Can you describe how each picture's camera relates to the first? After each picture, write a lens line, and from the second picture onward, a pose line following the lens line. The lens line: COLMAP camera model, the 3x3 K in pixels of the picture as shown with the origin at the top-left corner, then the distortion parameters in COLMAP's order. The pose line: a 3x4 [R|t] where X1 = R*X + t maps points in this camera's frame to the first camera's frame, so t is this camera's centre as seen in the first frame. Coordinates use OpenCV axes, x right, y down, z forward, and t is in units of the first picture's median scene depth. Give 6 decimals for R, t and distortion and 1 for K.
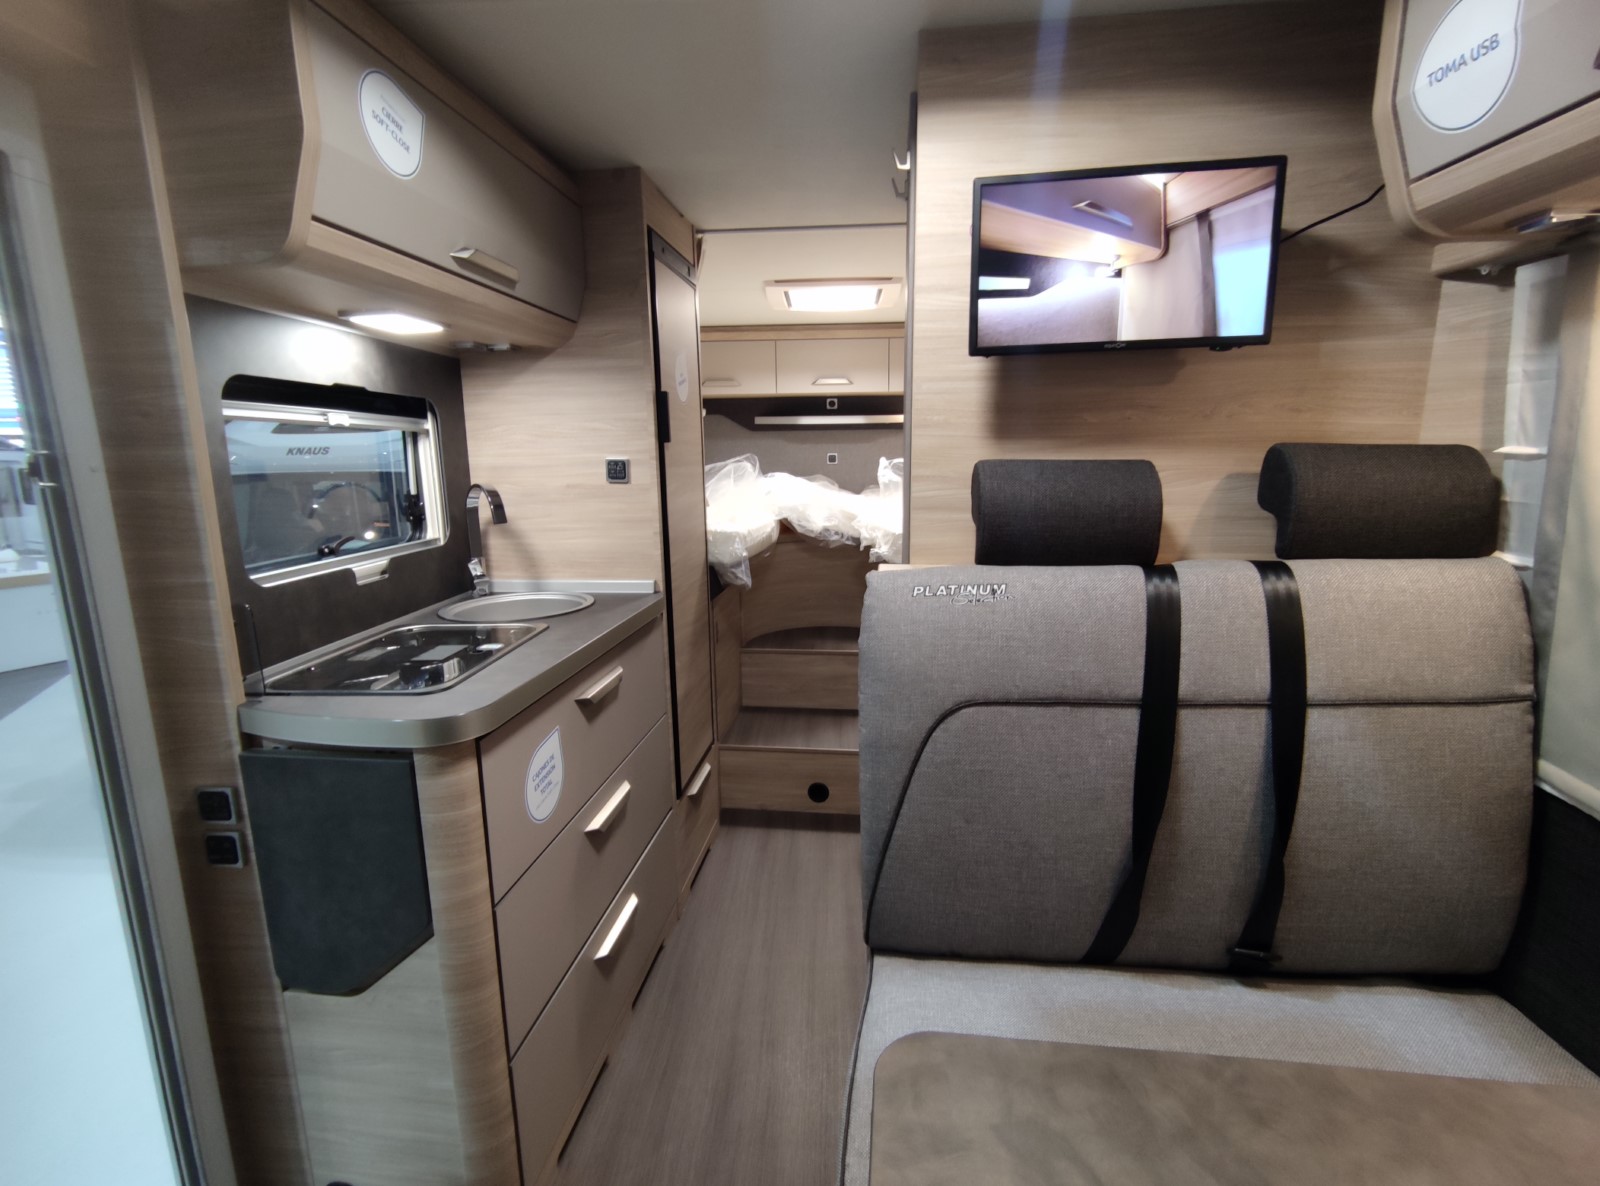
lens RADIAL K [[731.5, 0, 800.0], [0, 731.5, 593.0], [0, 0, 1]] dist [0.000592, -0.000072]
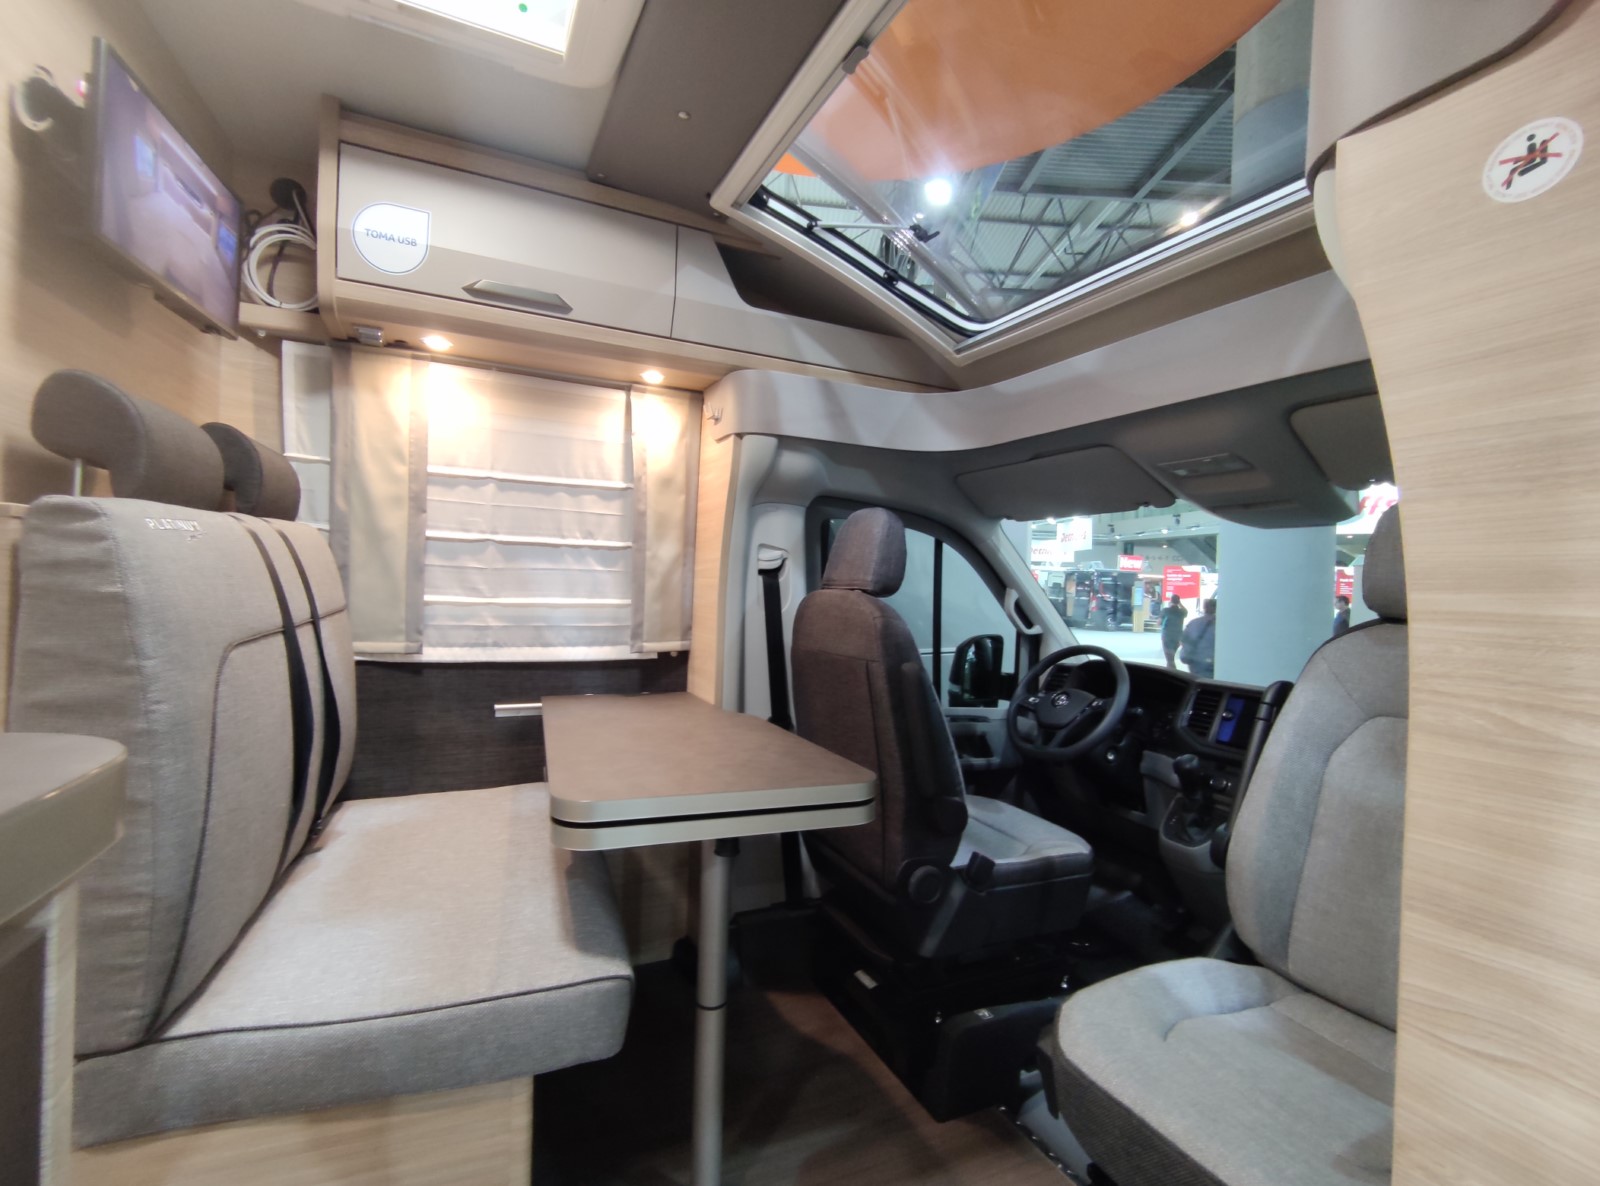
lens RADIAL K [[728.2, 0, 800.0], [0, 728.2, 593.0], [0, 0, 1]] dist [0.001736, -0.006717]
pose [[-0.475861, -0.010683, 0.879456, -0.942249], [0.134986, 0.987192, 0.085031, 0.111821], [-0.869100, 0.159177, -0.468324, 0.853516]]
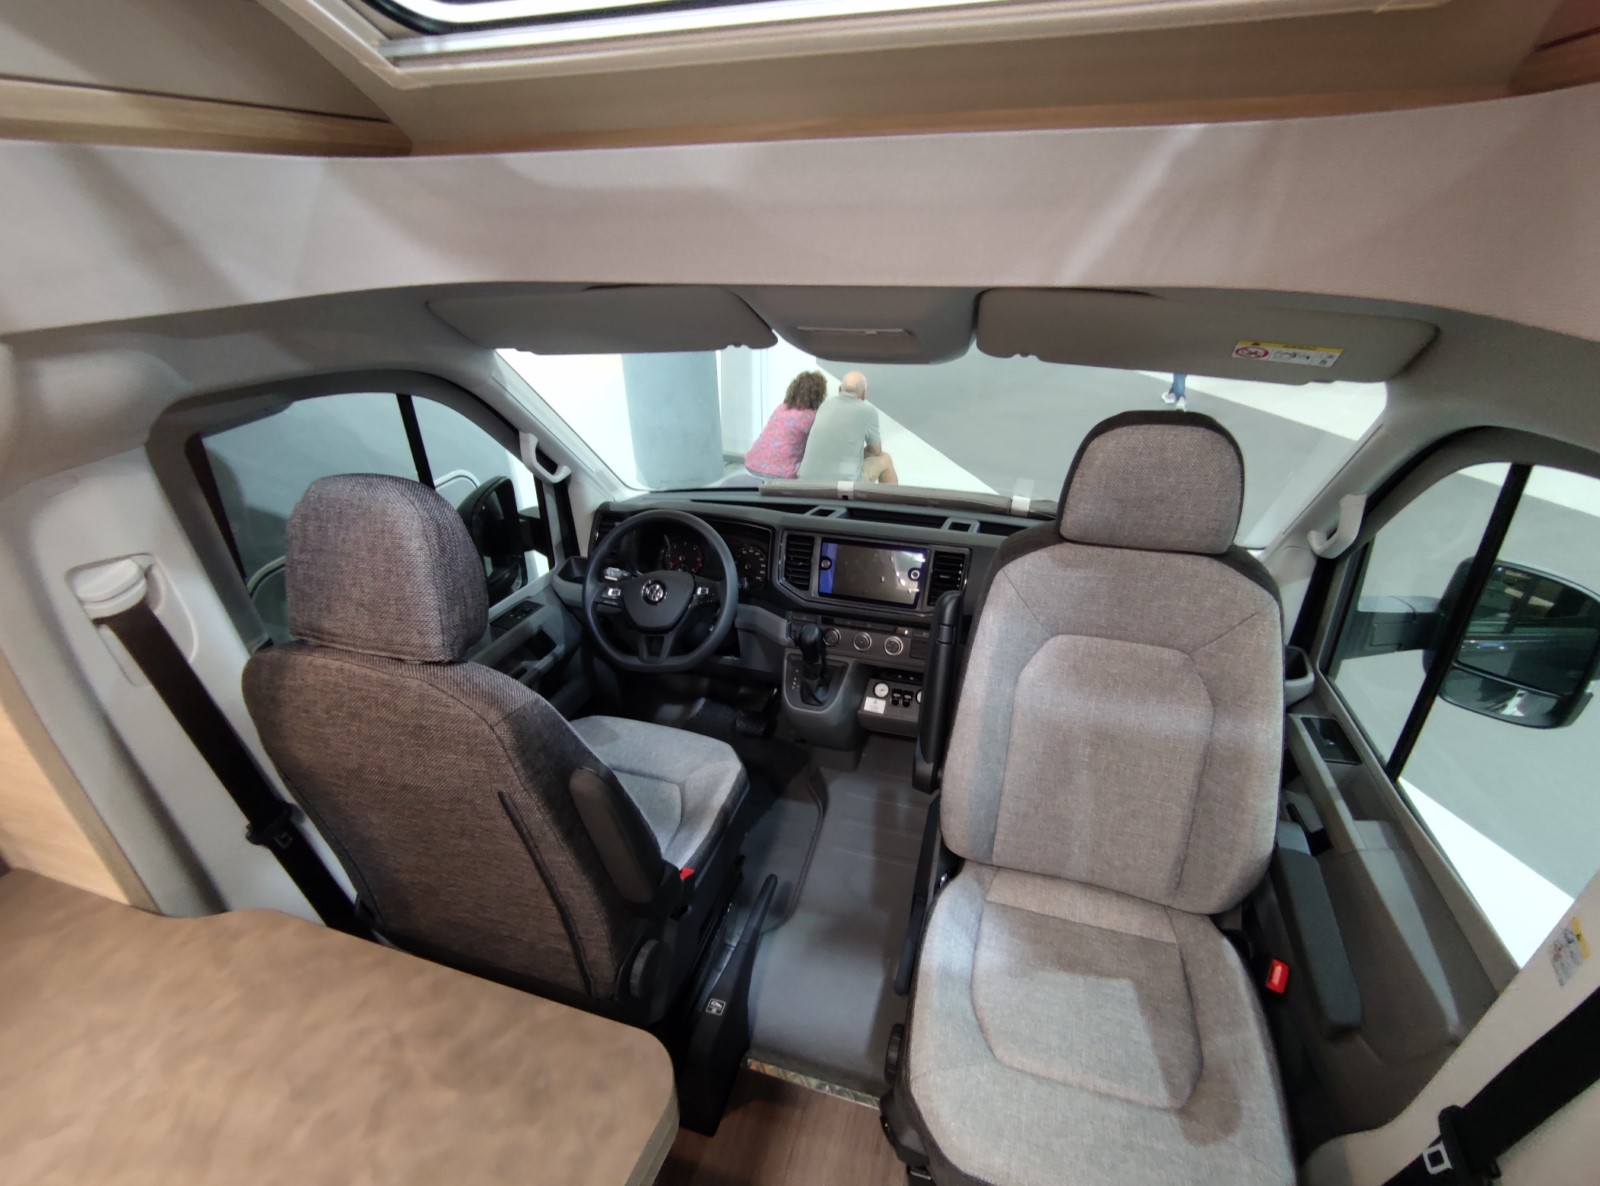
lens RADIAL K [[731.5, 0, 800.0], [0, 731.5, 593.0], [0, 0, 1]] dist [0.000592, -0.000072]
pose [[-0.966909, -0.082905, 0.241276, -0.251363], [0.085604, 0.785468, 0.612953, -0.271772], [-0.240331, 0.613324, -0.752379, 0.488122]]
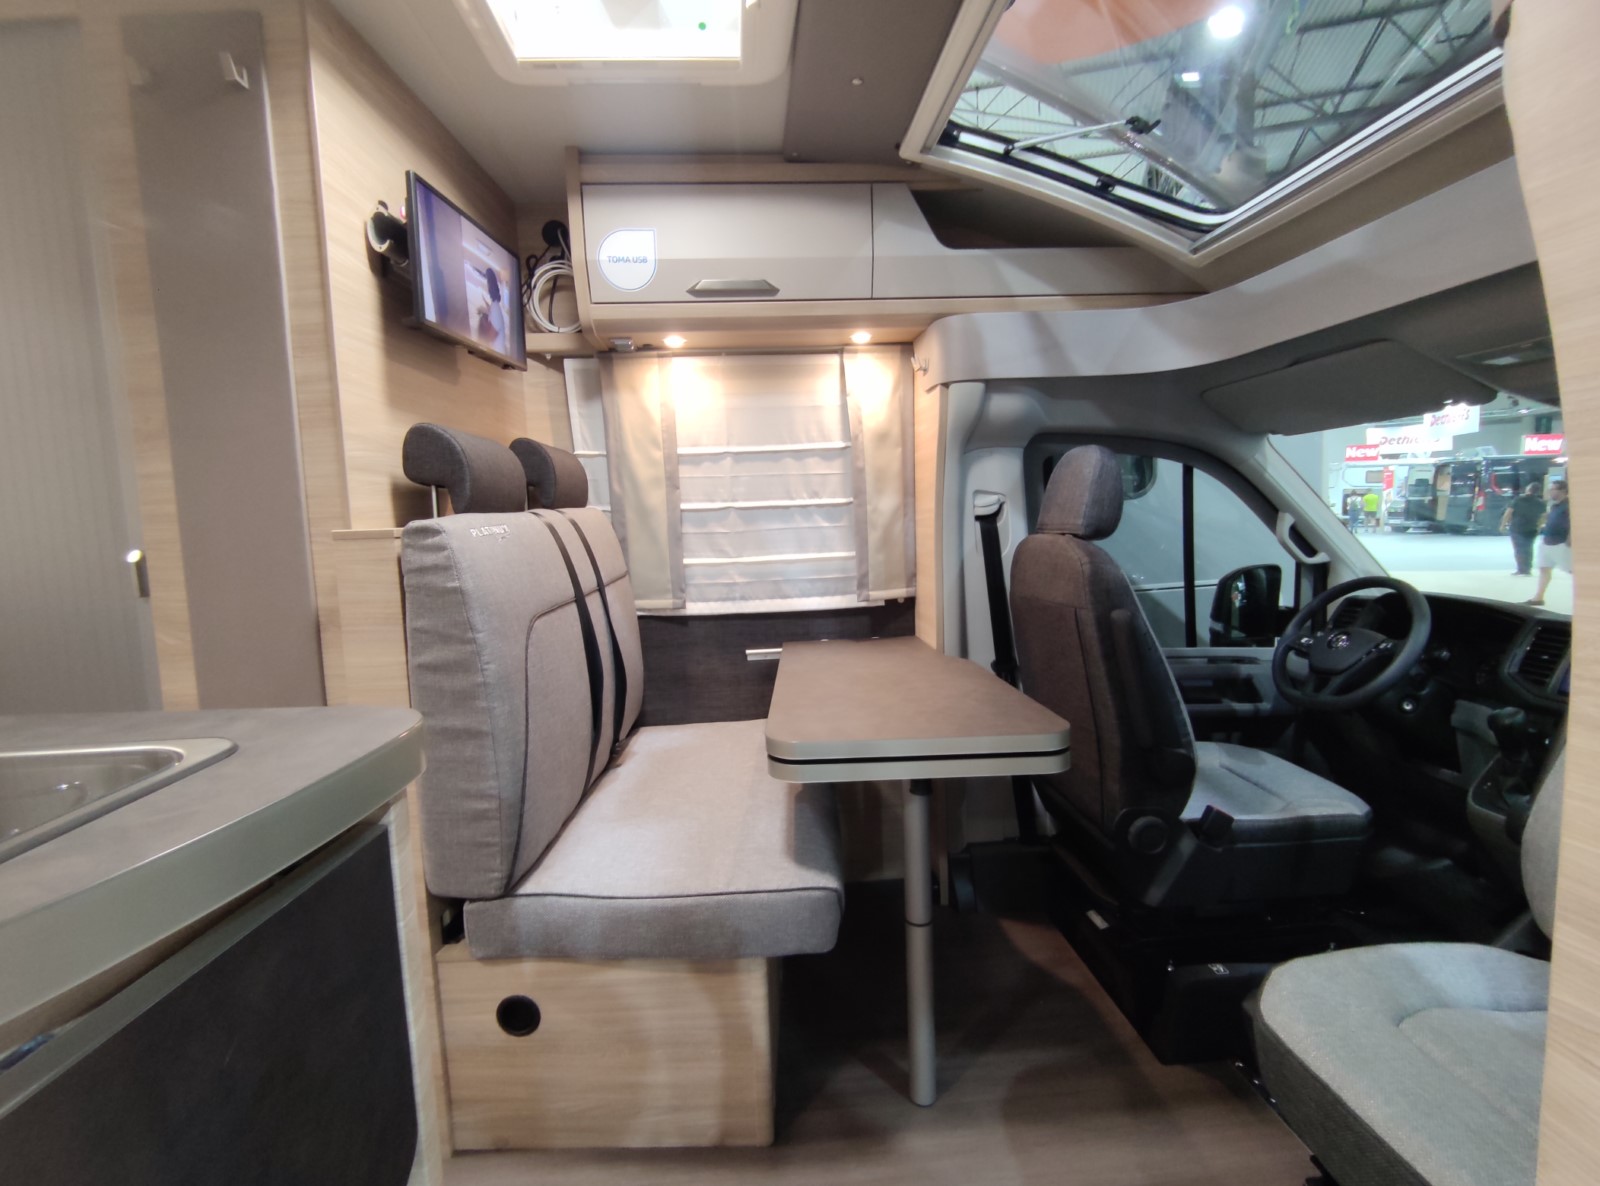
lens RADIAL K [[728.2, 0, 800.0], [0, 728.2, 593.0], [0, 0, 1]] dist [0.001736, -0.006717]
pose [[-0.123893, -0.085681, 0.988590, -1.065603], [0.222290, 0.968549, 0.111802, 0.079847], [-0.967077, 0.233605, -0.100950, 0.736237]]
